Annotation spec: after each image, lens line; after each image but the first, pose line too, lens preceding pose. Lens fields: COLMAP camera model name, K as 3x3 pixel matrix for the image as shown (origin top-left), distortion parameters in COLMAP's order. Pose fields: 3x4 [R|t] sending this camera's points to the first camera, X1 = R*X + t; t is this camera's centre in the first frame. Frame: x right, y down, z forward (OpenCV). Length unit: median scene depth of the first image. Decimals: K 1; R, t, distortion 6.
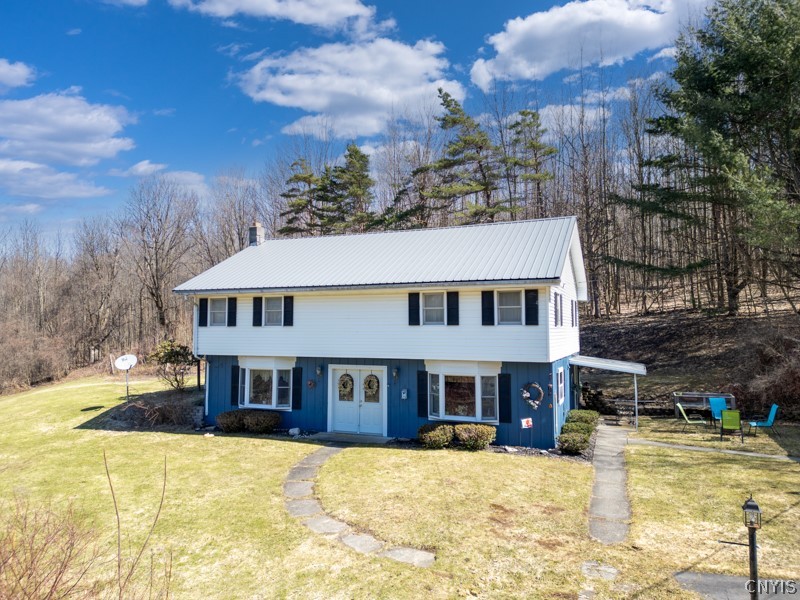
lens RADIAL K [[552.6, 0, 400.0], [0, 552.6, 300.0], [0, 0, 1]] dist [0.088796, -0.079539]
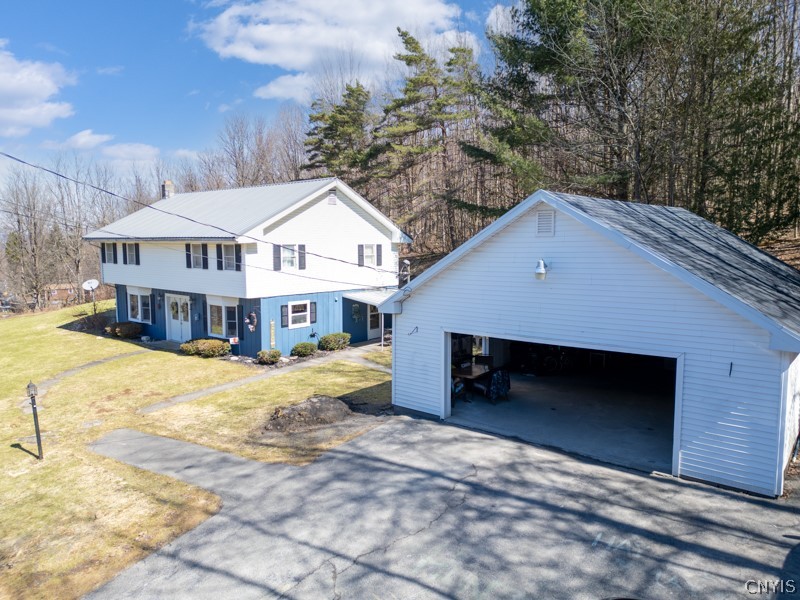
lens RADIAL K [[552.6, 0, 400.0], [0, 552.6, 300.0], [0, 0, 1]] dist [0.088796, -0.079539]
pose [[0.953465, 0.031612, -0.299843, 0.857843], [0.015399, 0.988085, 0.153140, -0.072476], [0.301112, -0.150630, 0.941617, -0.145817]]
